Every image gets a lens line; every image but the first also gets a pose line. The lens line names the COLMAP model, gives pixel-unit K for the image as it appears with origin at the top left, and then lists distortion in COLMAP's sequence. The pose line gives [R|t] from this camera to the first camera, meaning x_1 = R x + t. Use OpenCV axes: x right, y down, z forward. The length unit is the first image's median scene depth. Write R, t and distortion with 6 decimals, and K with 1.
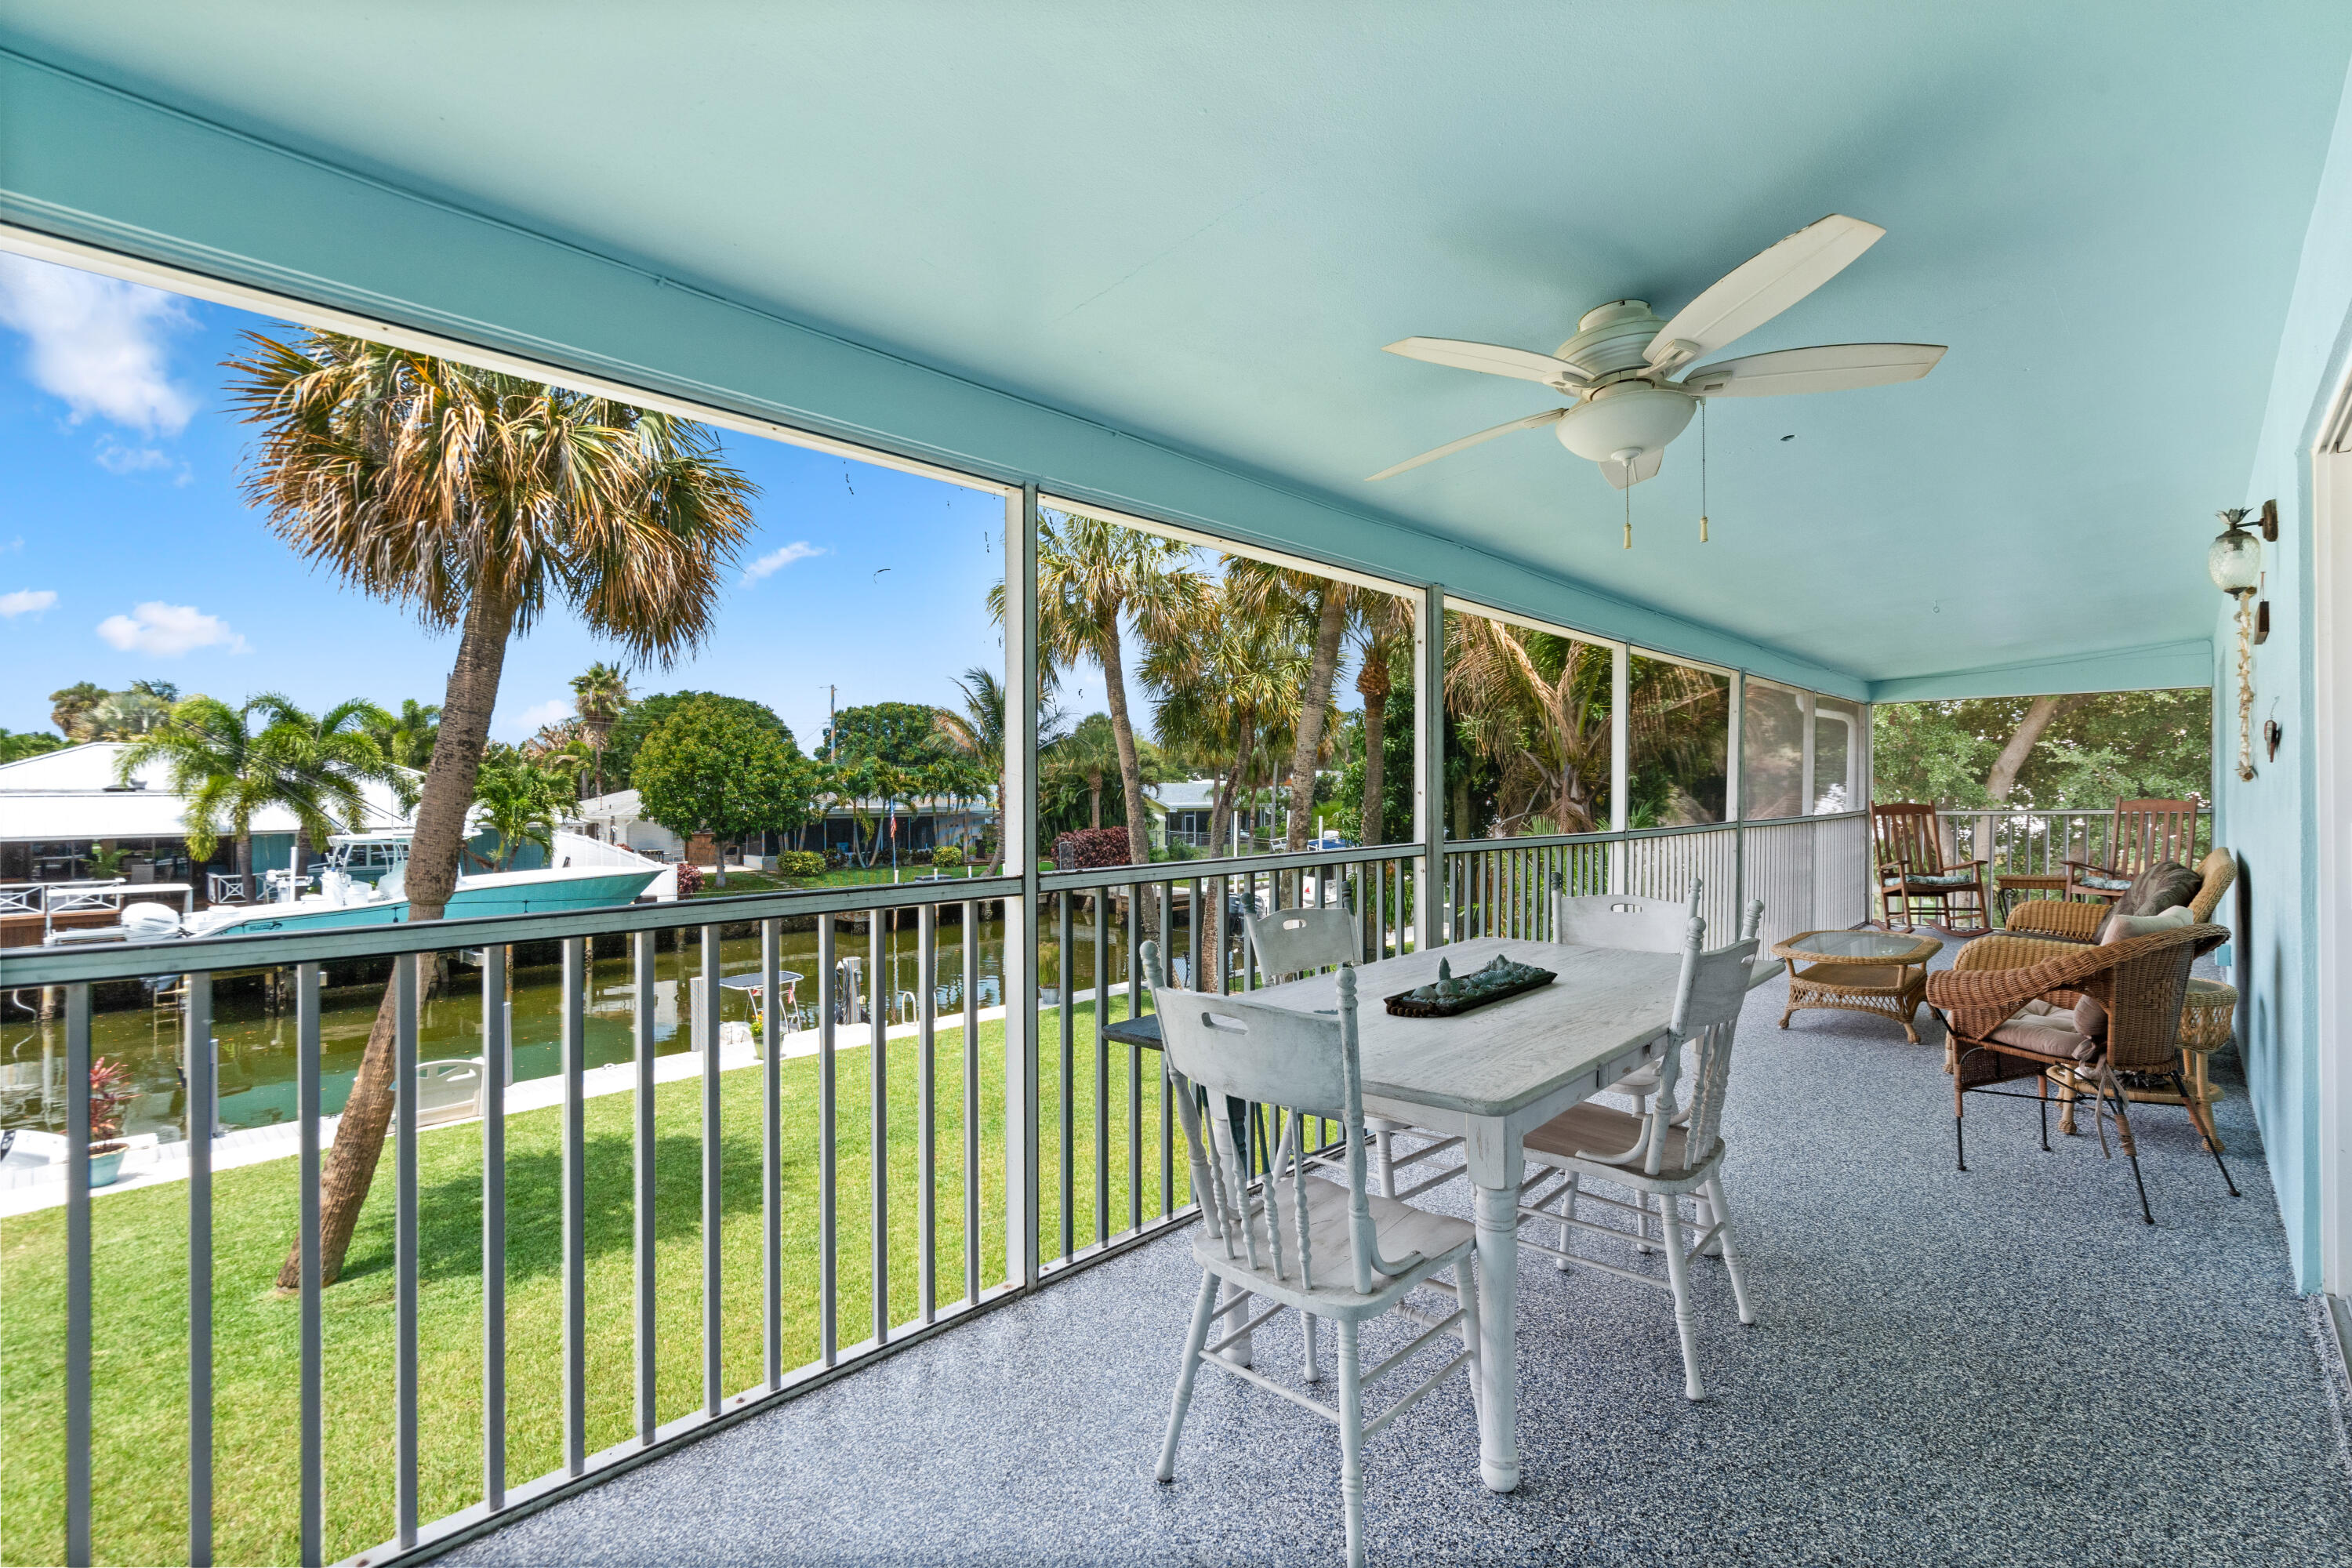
lens RADIAL K [[1069.6, 0, 1162.7], [0, 1069.6, 774.2], [0, 0, 1]] dist [-0.004153, 0.002253]
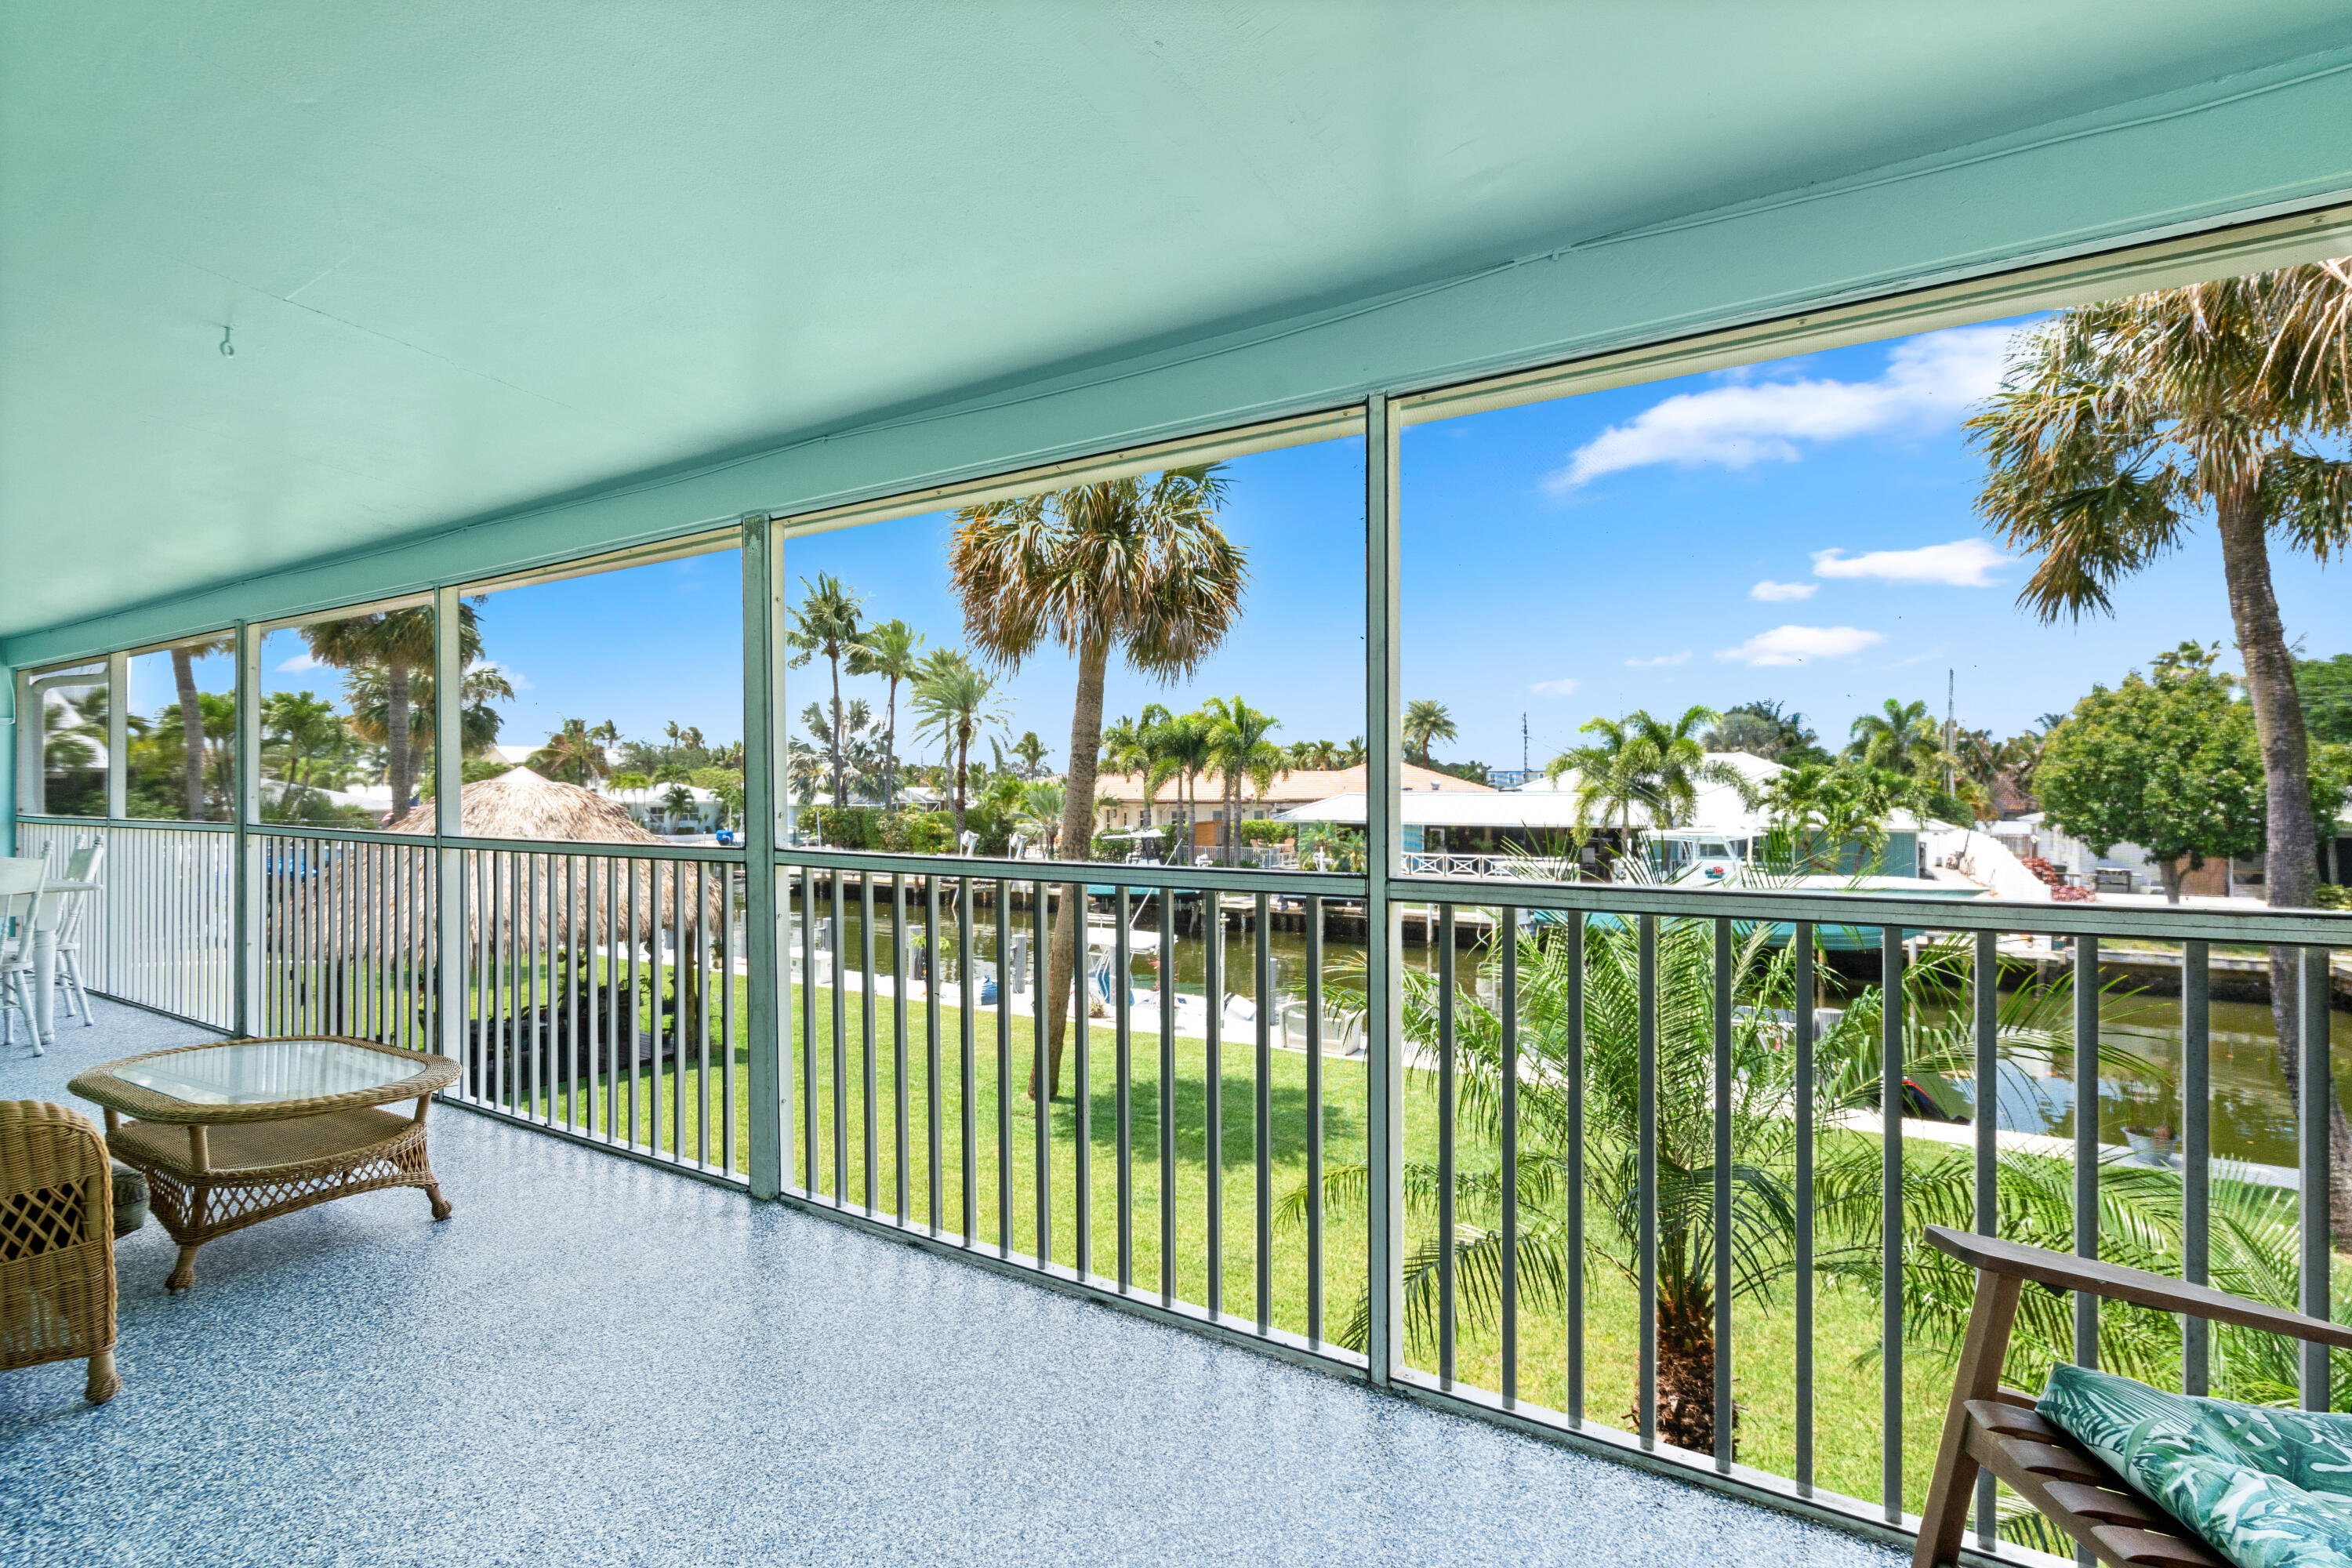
lens RADIAL K [[1069.6, 0, 1168.3], [0, 1069.6, 791.4], [0, 0, 1]] dist [-0.004153, 0.002253]
pose [[0.218585, 0.002449, -0.975815, 0.145612], [0.013106, 0.999899, 0.005446, 0.000935], [0.975730, -0.013979, 0.218531, 0.149226]]
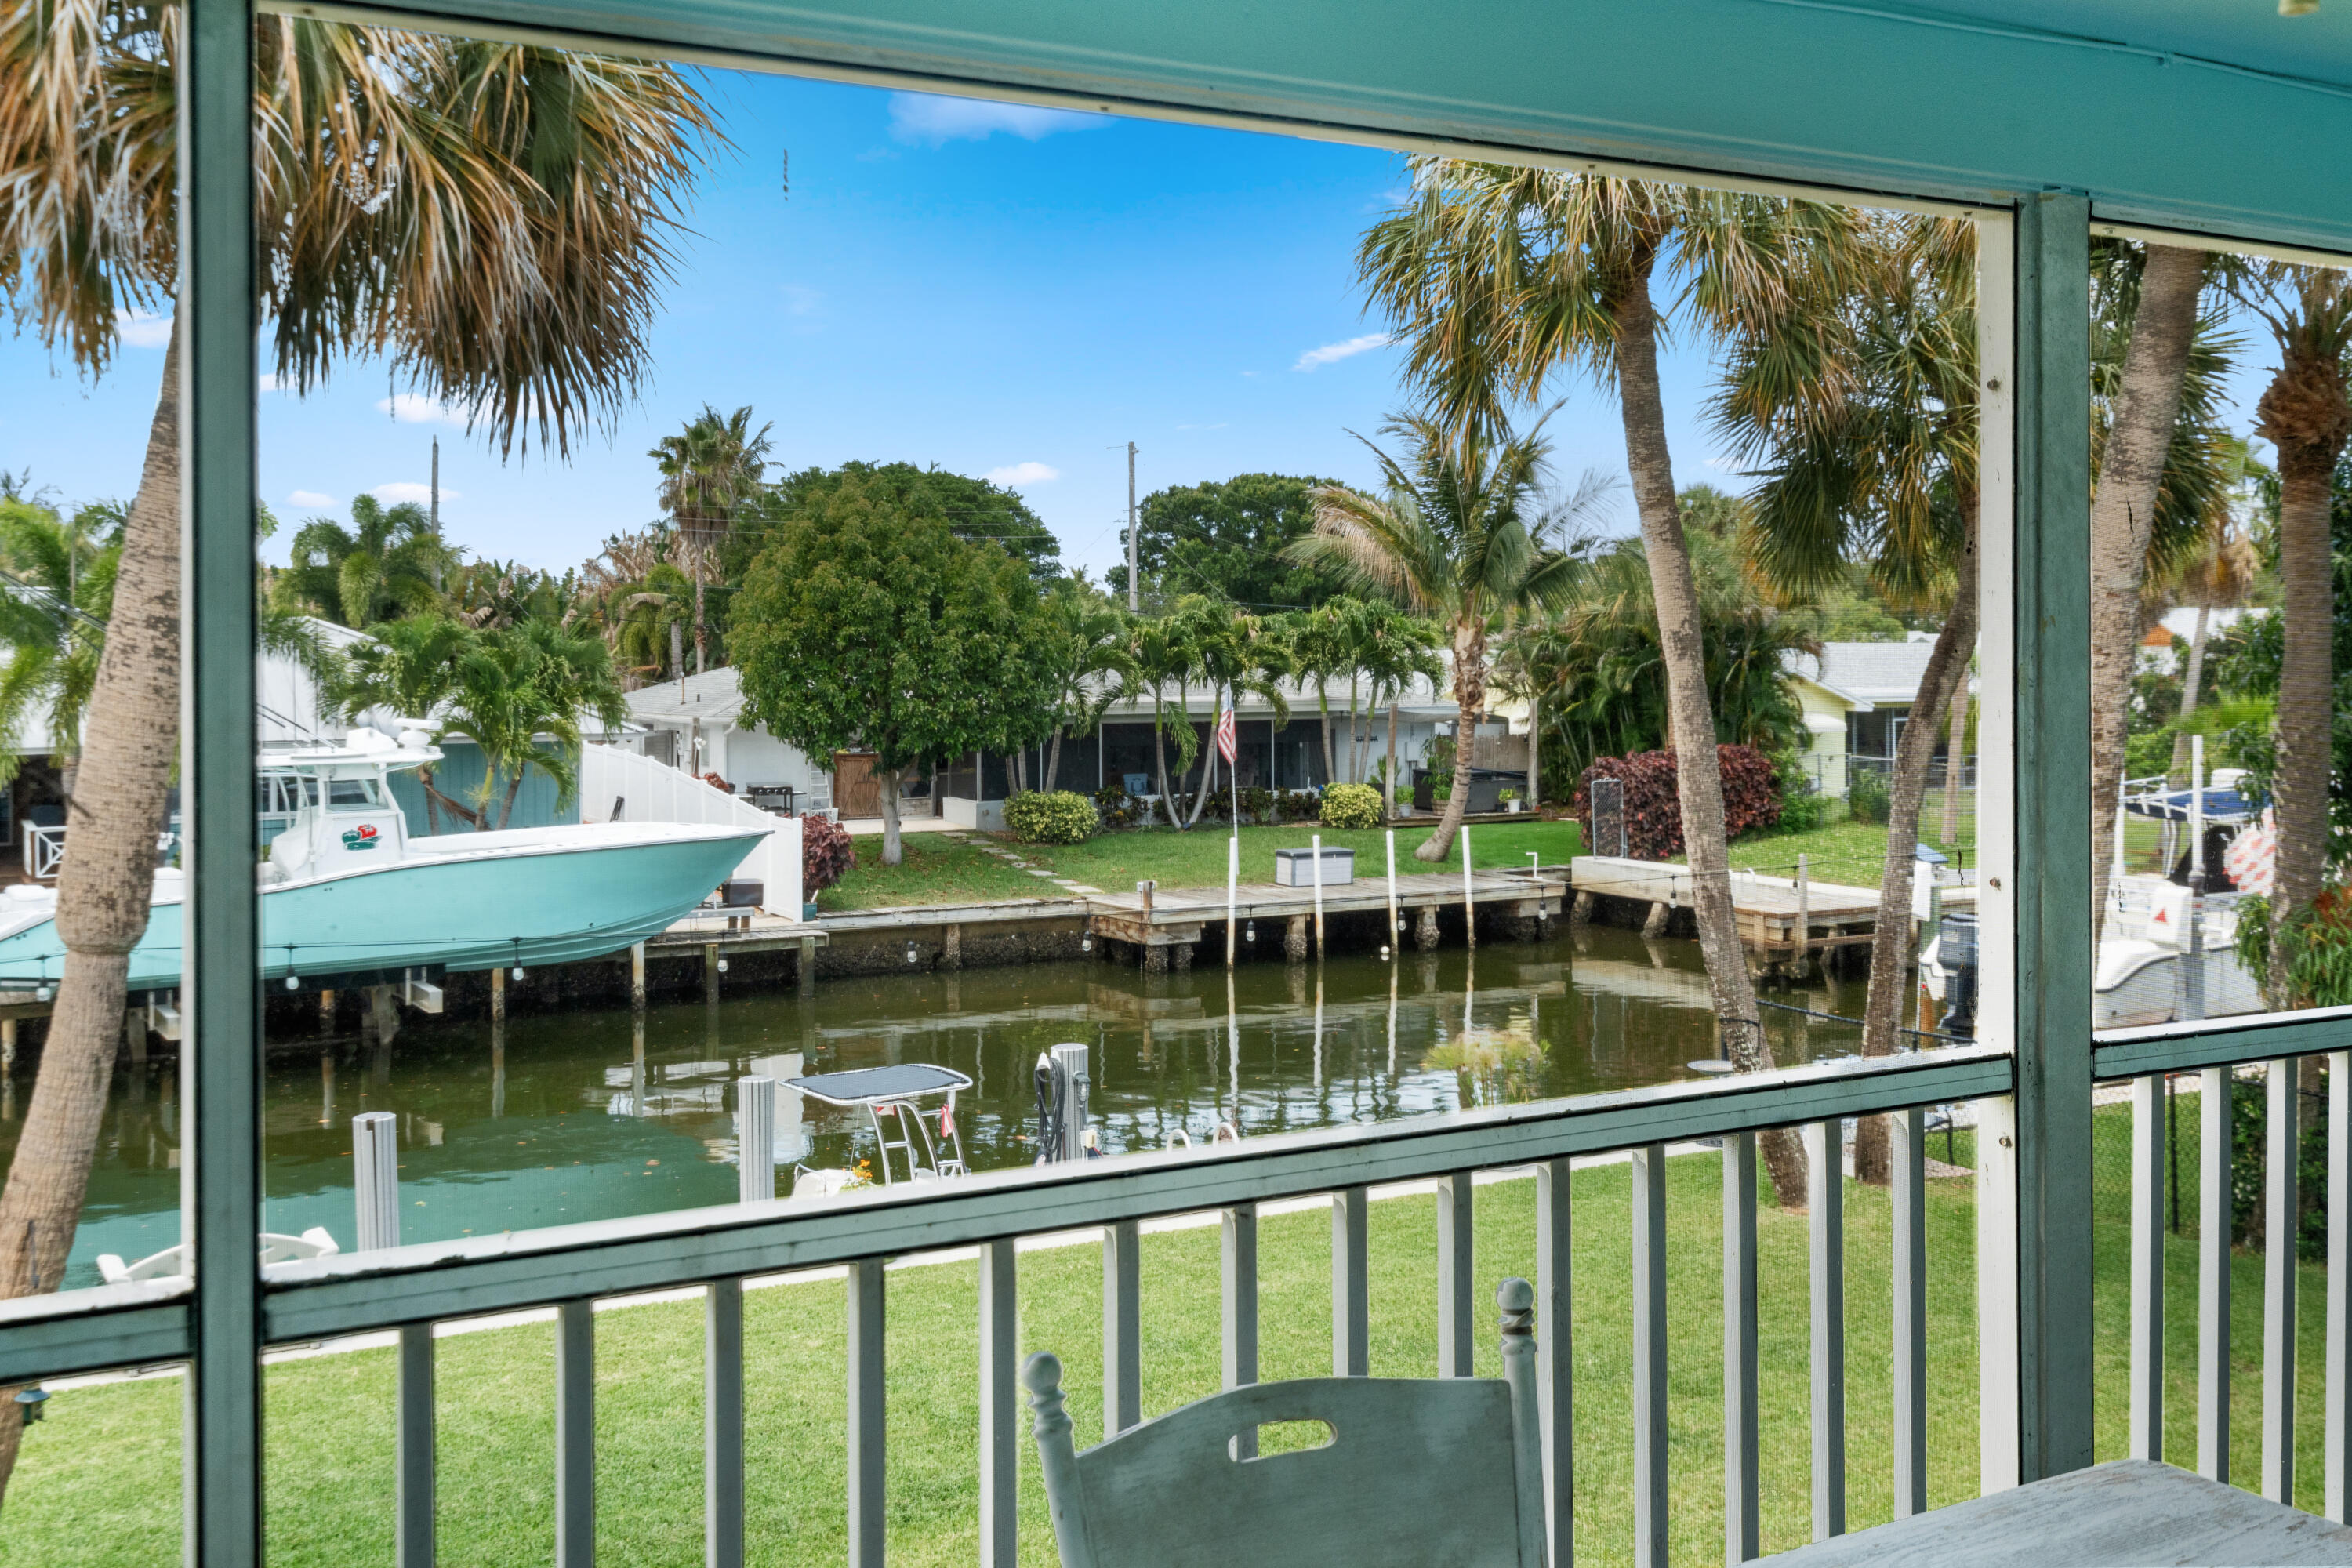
lens RADIAL K [[2291.5, 0, 1169.3], [0, 2291.5, 629.8], [0, 0, 1]] dist [-0.013185, 0.000000]
pose [[0.955896, -0.006591, -0.293630, 0.017939], [0.008214, 0.999957, 0.004296, -0.005090], [0.293589, -0.006519, 0.955909, 0.026970]]
